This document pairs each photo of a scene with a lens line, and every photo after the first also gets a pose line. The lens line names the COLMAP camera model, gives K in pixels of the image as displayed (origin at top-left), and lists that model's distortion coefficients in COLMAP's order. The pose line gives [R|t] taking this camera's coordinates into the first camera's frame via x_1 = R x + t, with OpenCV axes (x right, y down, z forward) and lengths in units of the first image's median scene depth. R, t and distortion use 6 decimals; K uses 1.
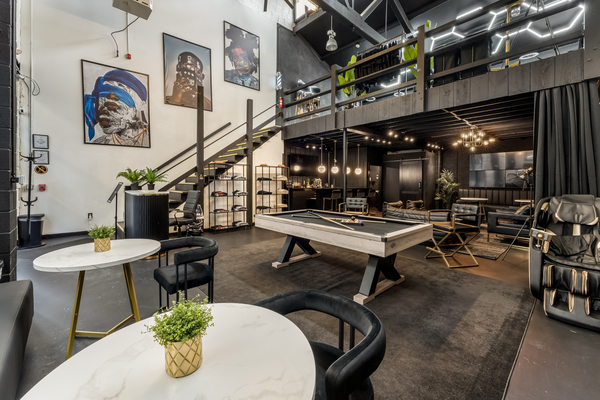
lens RADIAL K [[247.3, 0, 299.9], [0, 247.3, 183.6], [0, 0, 1]] dist [-0.000488, -0.000074]
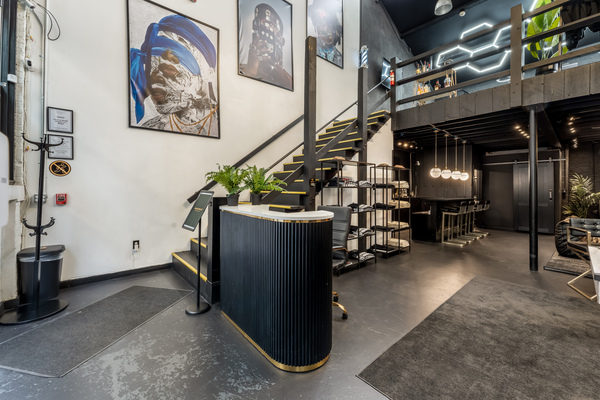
lens RADIAL K [[245.7, 0, 301.2], [0, 245.7, 187.9], [0, 0, 1]] dist [-0.000837, -0.000117]
pose [[0.999882, 0.002192, -0.015206, -0.388008], [-0.002396, 0.999907, -0.013448, -0.003621], [0.015175, 0.013483, 0.999794, 0.355429]]
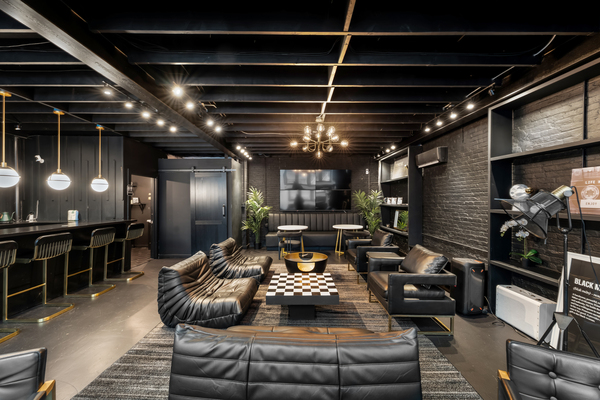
lens RADIAL K [[239.4, 0, 300.0], [0, 239.4, 200.0], [0, 0, 1]] dist [0.000113, -0.000016]
pose [[0.662751, -0.005572, 0.748819, 0.228308], [0.008251, 0.999966, 0.000138, -0.028654], [-0.748795, 0.006087, 0.662774, 0.656058]]
